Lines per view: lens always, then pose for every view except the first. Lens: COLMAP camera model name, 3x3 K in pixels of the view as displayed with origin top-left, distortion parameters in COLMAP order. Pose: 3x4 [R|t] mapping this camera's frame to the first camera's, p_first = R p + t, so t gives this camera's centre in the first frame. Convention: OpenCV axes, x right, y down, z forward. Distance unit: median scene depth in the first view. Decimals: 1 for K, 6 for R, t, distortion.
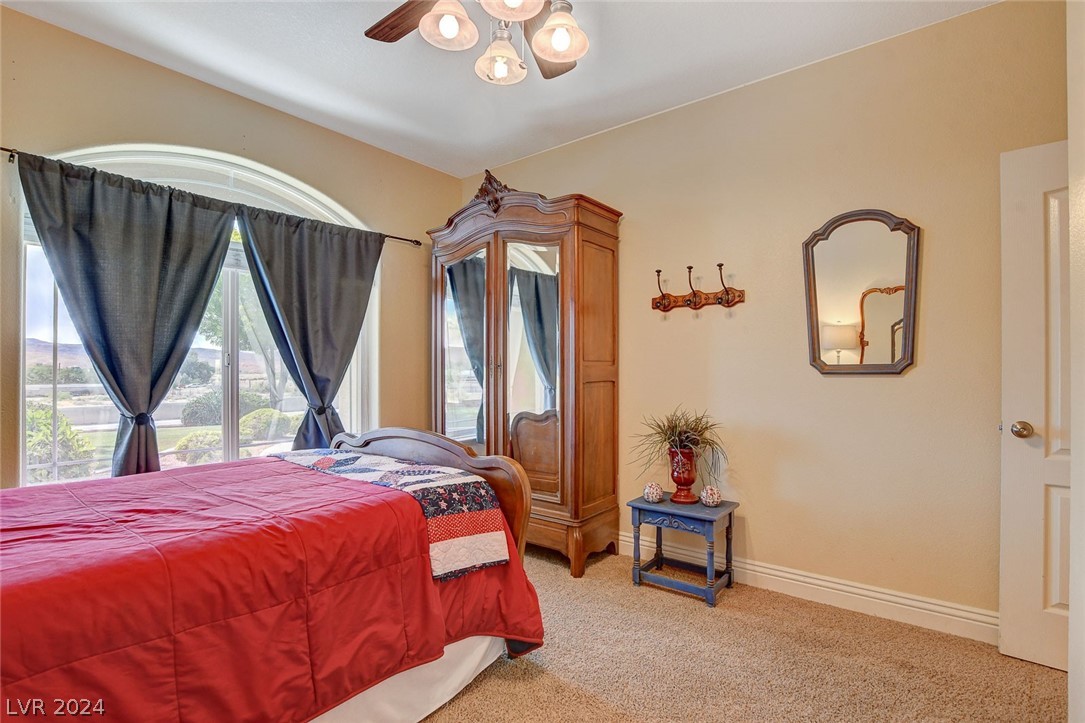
lens RADIAL K [[529.4, 0, 539.2], [0, 529.4, 358.2], [0, 0, 1]] dist [-0.025990, -0.000056]
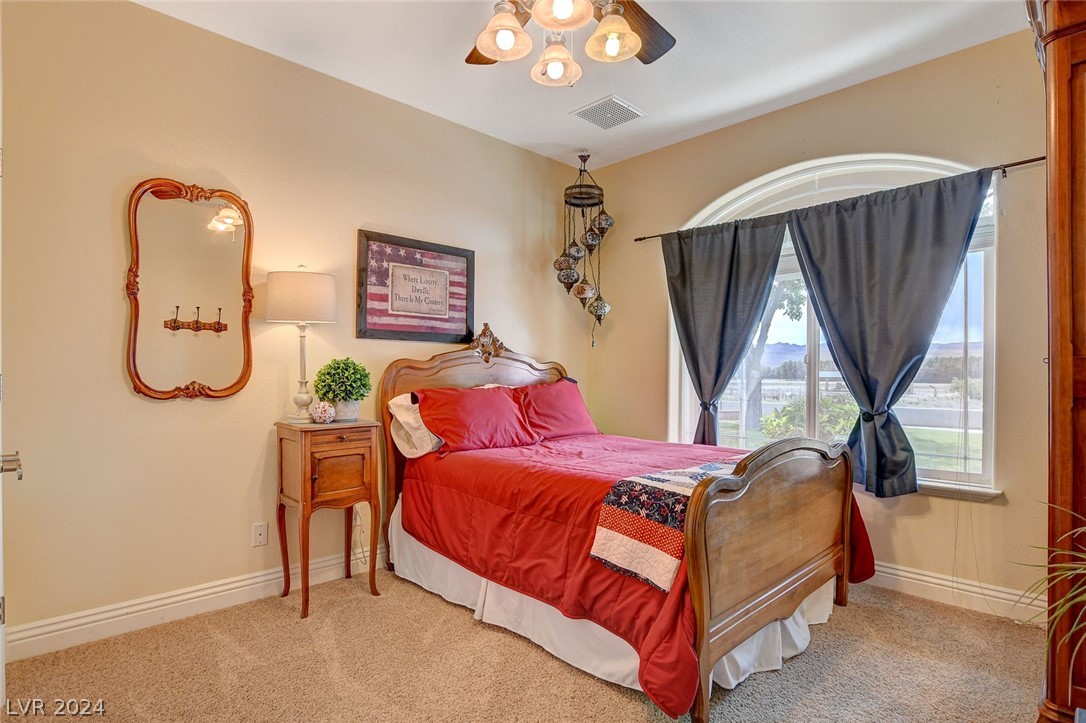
lens RADIAL K [[564.3, 0, 544.3], [0, 564.3, 367.7], [0, 0, 1]] dist [0.005252, 0.000161]
pose [[-0.126123, -0.001107, -0.992014, 0.665730], [0.018878, 0.999816, -0.003516, 0.015485], [0.991835, -0.019171, -0.126079, 0.705406]]
